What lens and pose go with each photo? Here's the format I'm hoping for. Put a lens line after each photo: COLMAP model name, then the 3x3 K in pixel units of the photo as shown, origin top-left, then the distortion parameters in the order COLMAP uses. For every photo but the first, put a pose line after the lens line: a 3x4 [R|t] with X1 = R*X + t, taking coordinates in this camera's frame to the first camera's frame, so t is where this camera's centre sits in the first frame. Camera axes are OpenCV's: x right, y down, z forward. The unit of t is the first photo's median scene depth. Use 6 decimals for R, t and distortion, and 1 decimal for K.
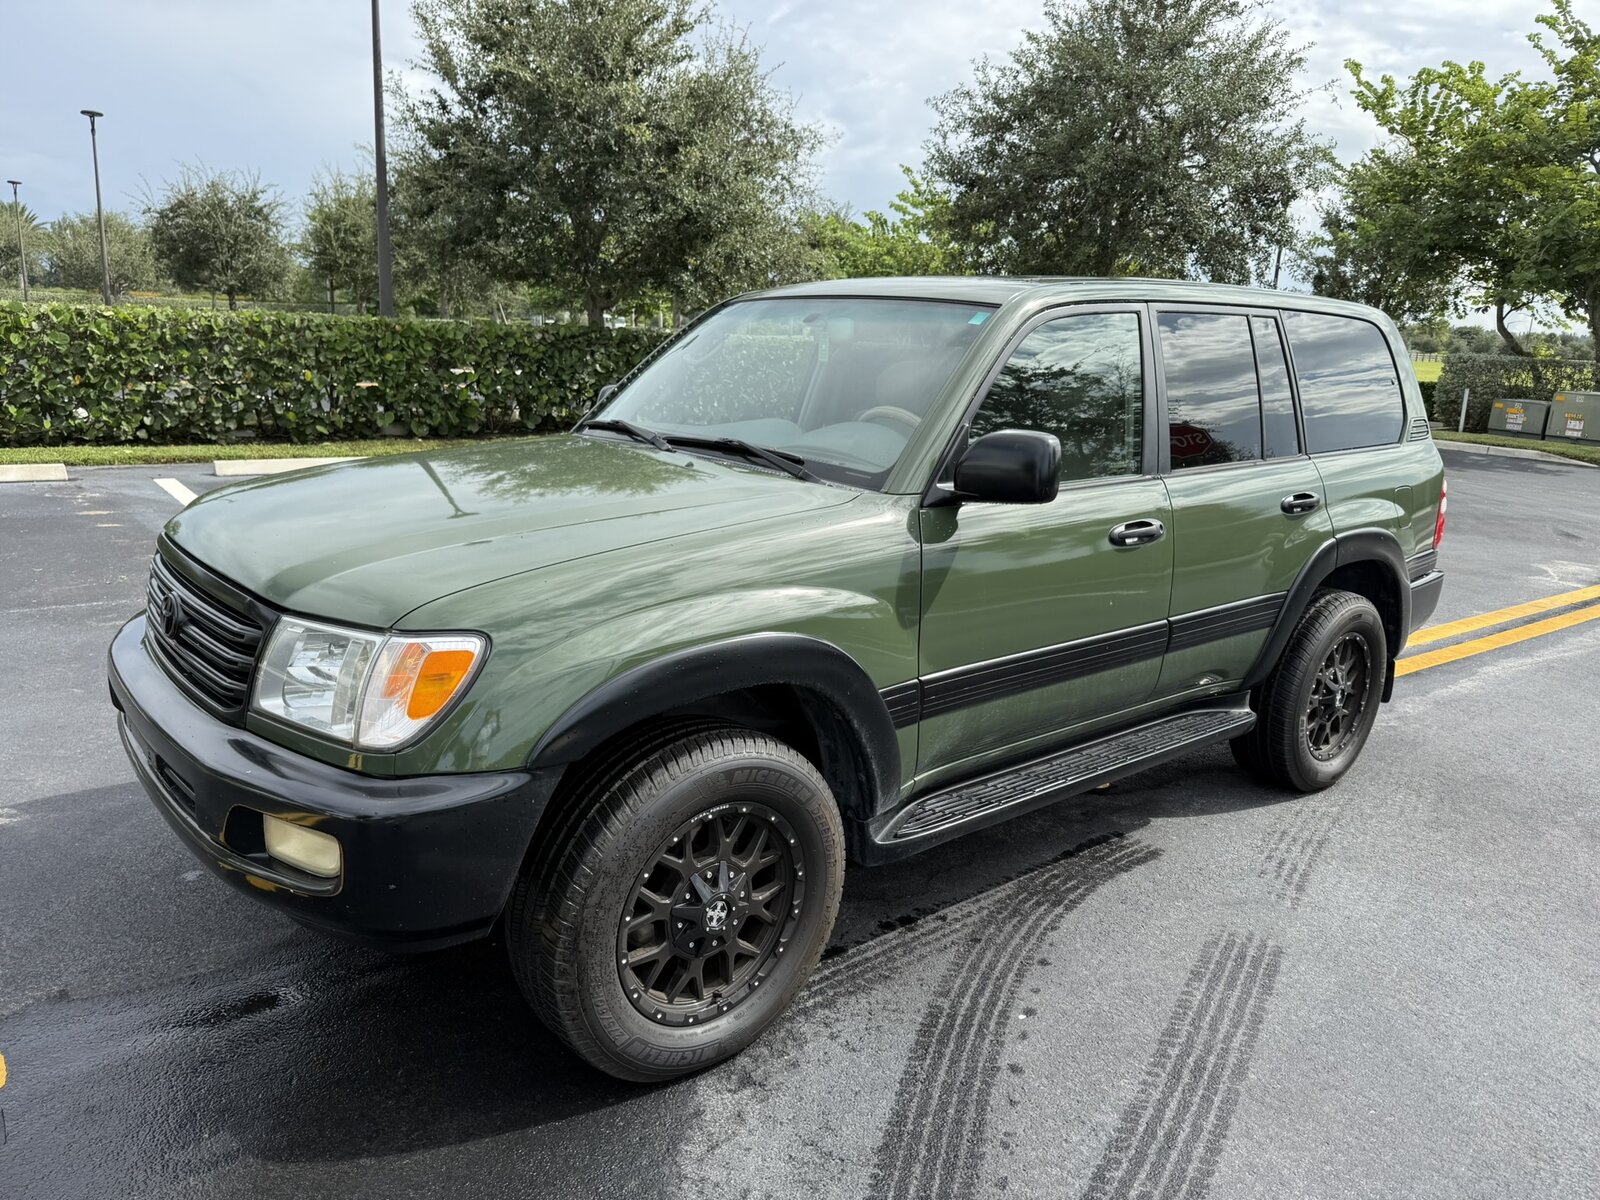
lens RADIAL K [[1157.5, 0, 834.1], [0, 1157.5, 595.2], [0, 0, 1]] dist [0.069483, -0.113071]
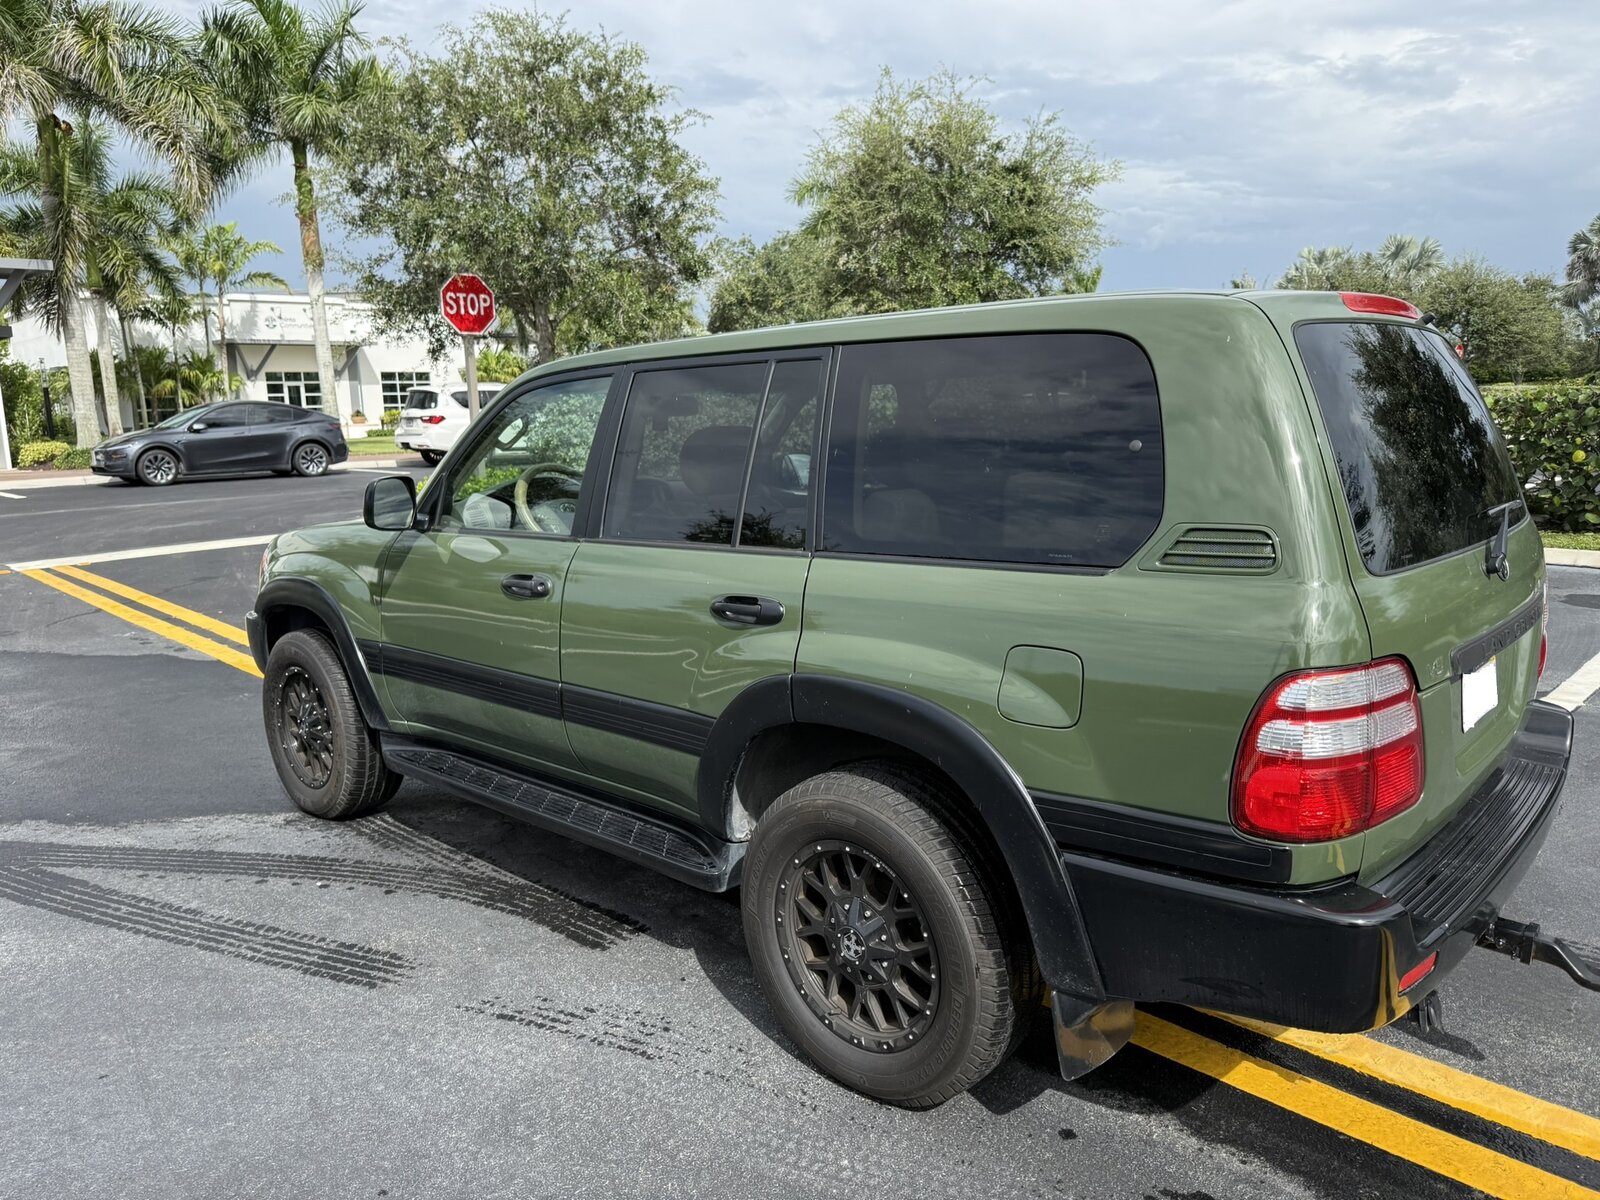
lens RADIAL K [[1186.7, 0, 800.0], [0, 1186.7, 600.0], [0, 0, 1]] dist [-0.001622, -0.007490]
pose [[0.075977, 0.109983, -0.991025, 1.436459], [-0.185599, 0.978088, 0.094319, -0.196489], [0.979684, 0.176767, 0.094725, 1.242521]]
